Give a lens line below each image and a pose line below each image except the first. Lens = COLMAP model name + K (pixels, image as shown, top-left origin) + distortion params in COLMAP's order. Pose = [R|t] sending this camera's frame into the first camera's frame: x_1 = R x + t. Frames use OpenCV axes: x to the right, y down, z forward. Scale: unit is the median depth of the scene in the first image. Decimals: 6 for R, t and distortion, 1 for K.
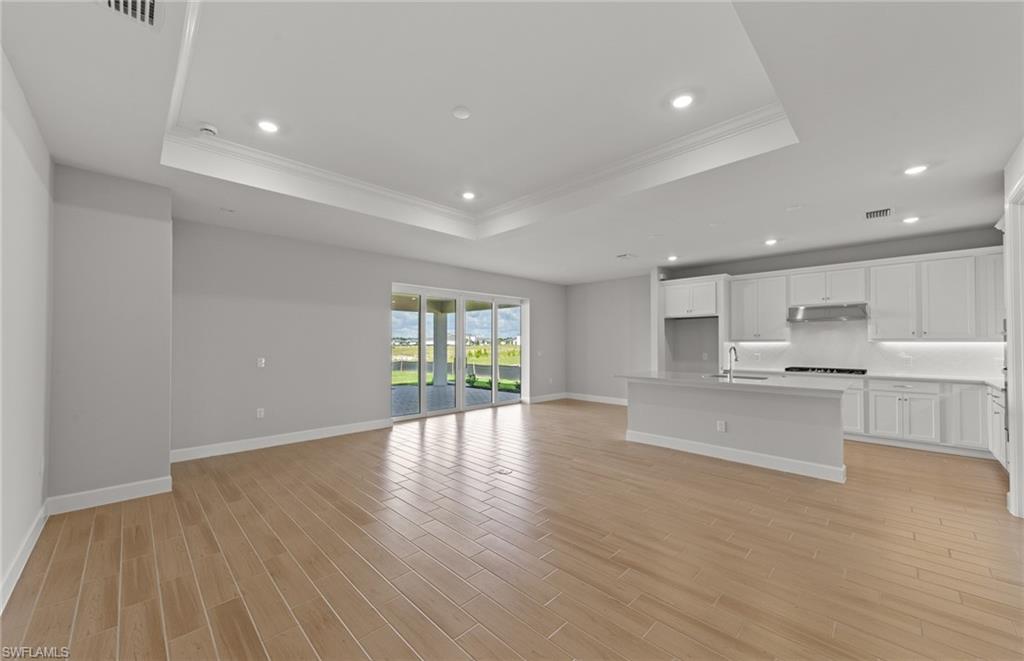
lens RADIAL K [[386.1, 0, 506.9], [0, 386.1, 339.1], [0, 0, 1]] dist [0.001979, 0.000117]
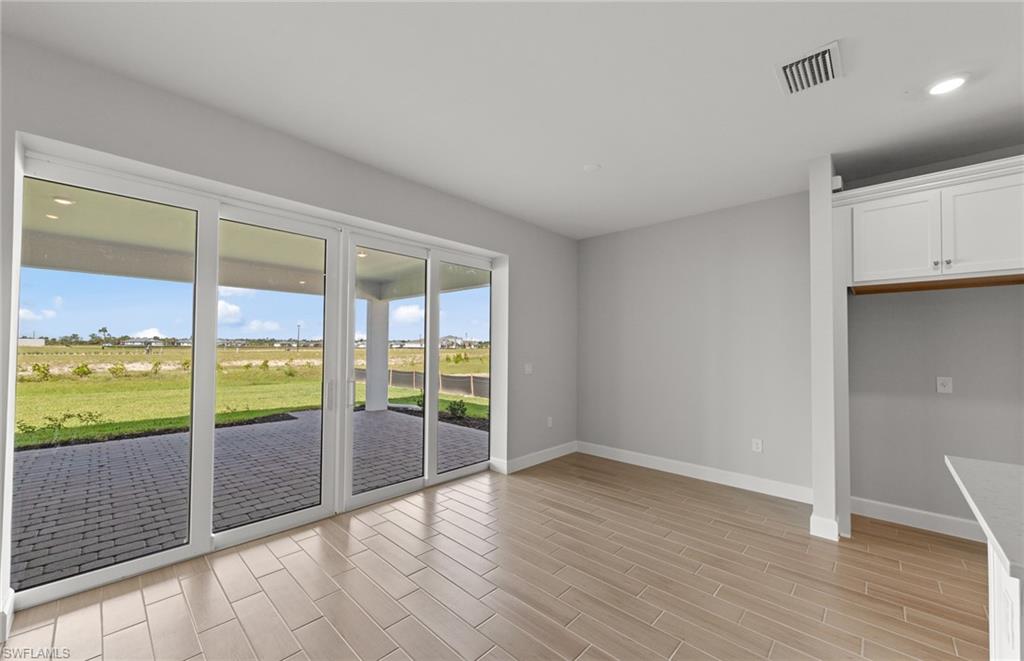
lens RADIAL K [[386.1, 0, 506.9], [0, 386.1, 339.1], [0, 0, 1]] dist [0.001979, 0.000117]
pose [[0.999378, 0.009472, 0.033975, 0.045817], [-0.009160, 0.999914, -0.009333, 0.004685], [-0.034060, 0.009016, 0.999379, 0.585446]]
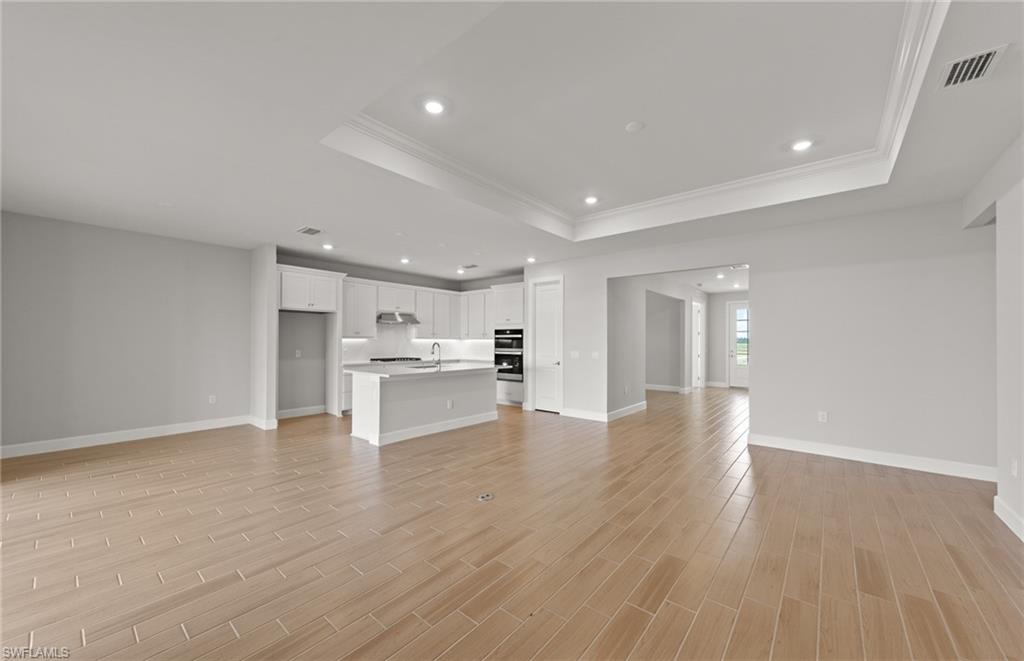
lens RADIAL K [[386.1, 0, 506.9], [0, 386.1, 339.1], [0, 0, 1]] dist [0.001979, 0.000117]
pose [[-0.098128, 0.003585, 0.995167, -0.443767], [-0.016370, 0.999852, -0.005216, 0.006513], [-0.995039, -0.016803, -0.098055, 0.558873]]
